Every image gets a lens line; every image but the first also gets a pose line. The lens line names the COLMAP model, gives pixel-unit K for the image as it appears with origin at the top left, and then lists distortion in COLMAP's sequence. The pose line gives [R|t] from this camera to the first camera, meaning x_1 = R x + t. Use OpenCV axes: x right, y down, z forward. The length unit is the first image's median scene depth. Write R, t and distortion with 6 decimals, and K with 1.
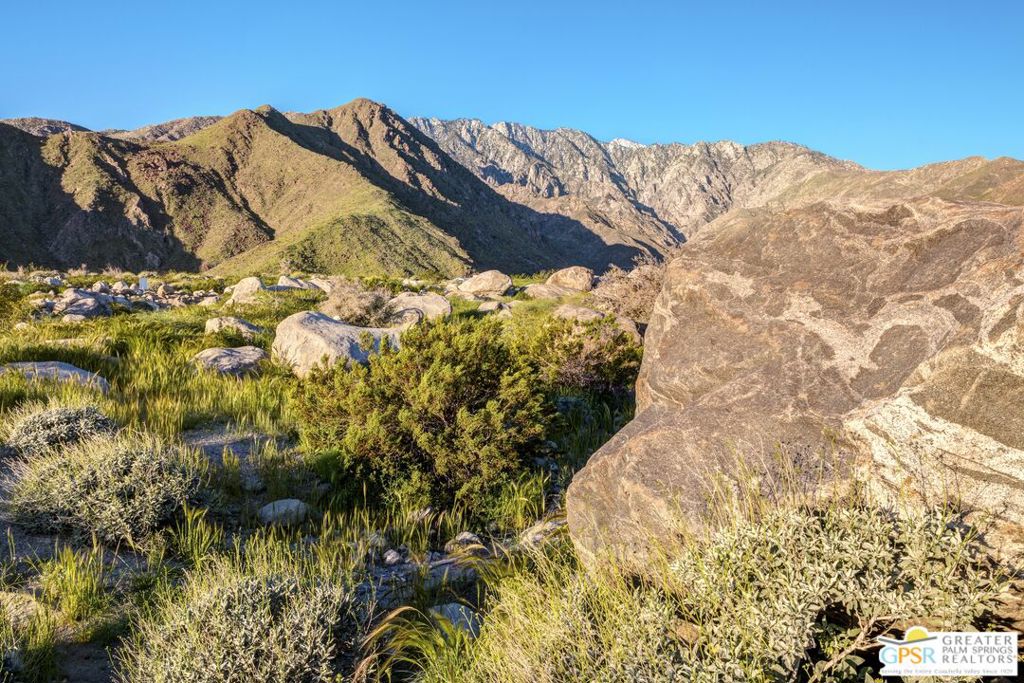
lens RADIAL K [[936.3, 0, 490.9], [0, 936.3, 341.9], [0, 0, 1]] dist [-0.046176, -0.001187]
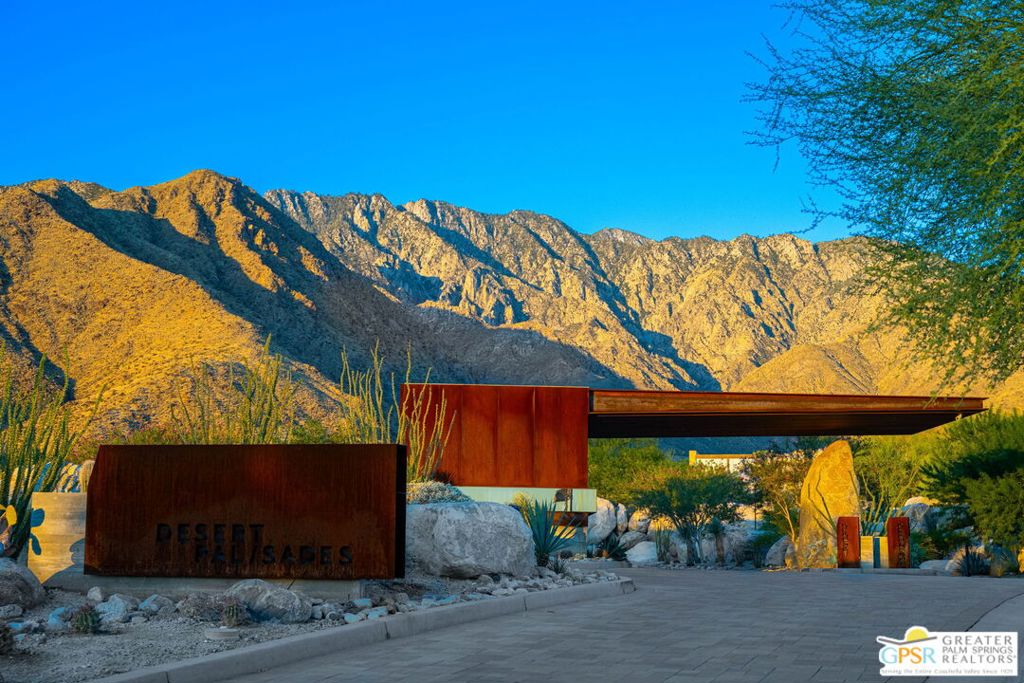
lens RADIAL K [[1381.7, 0, 512.0], [0, 1381.7, 341.5], [0, 0, 1]] dist [0.000121, 0.046273]
pose [[0.997701, 0.012018, 0.066692, 0.012151], [-0.001654, 0.988172, -0.153341, -0.005286], [-0.067746, 0.152878, 0.985920, 0.116886]]
